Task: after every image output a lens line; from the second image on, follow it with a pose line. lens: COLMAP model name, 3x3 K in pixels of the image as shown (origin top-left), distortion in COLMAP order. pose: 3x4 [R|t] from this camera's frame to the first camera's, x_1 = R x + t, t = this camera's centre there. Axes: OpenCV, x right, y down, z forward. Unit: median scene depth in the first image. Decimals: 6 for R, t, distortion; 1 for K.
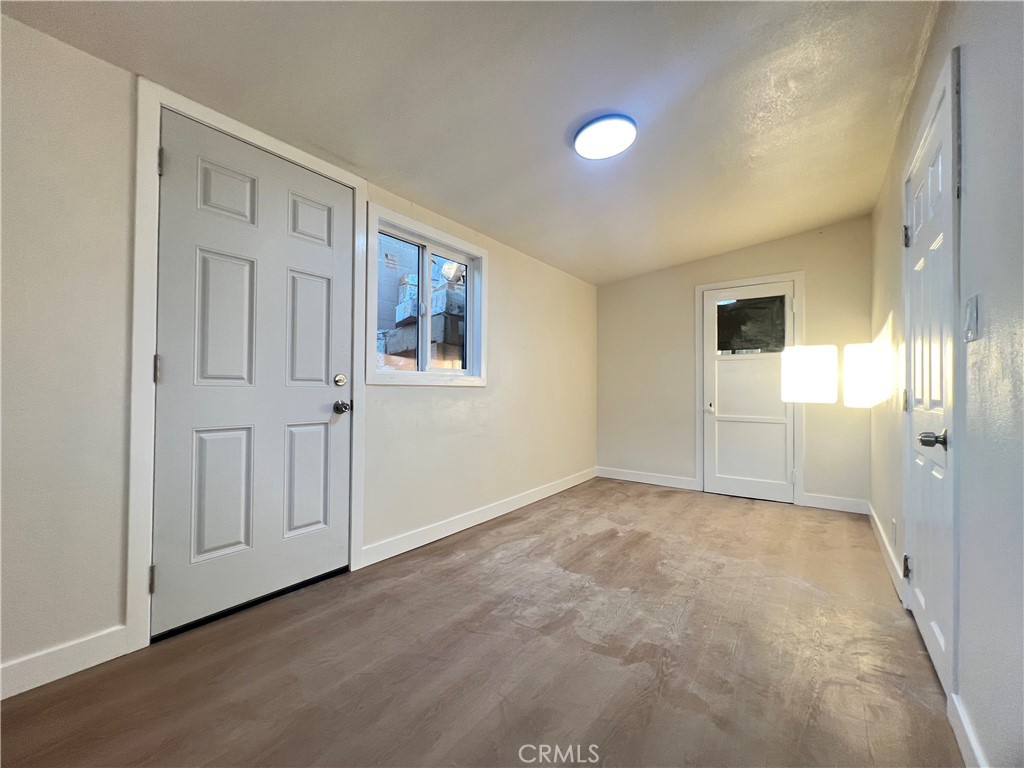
lens RADIAL K [[408.9, 0, 512.0], [0, 408.9, 384.0], [0, 0, 1]] dist [0.000290, 0.000032]
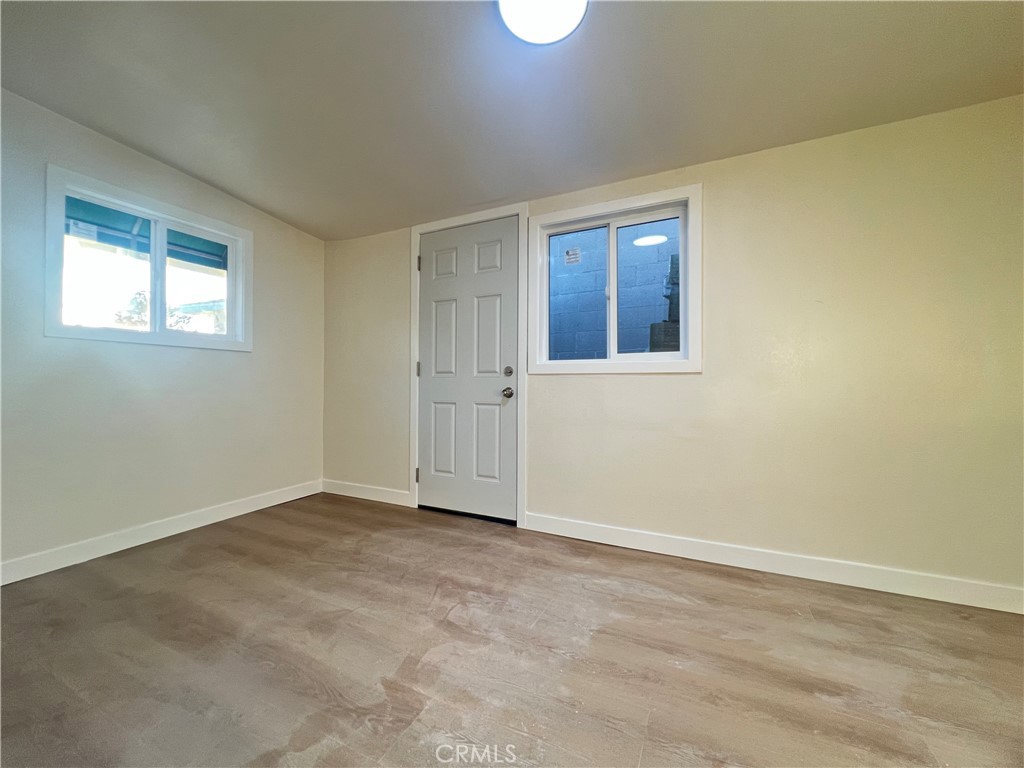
lens RADIAL K [[410.1, 0, 512.0], [0, 410.1, 384.0], [0, 0, 1]] dist [0.001409, 0.000210]
pose [[0.191046, -0.012762, -0.981498, 0.813784], [0.009072, 0.999896, -0.011235, 0.043391], [0.981539, -0.006757, 0.191142, 0.751991]]
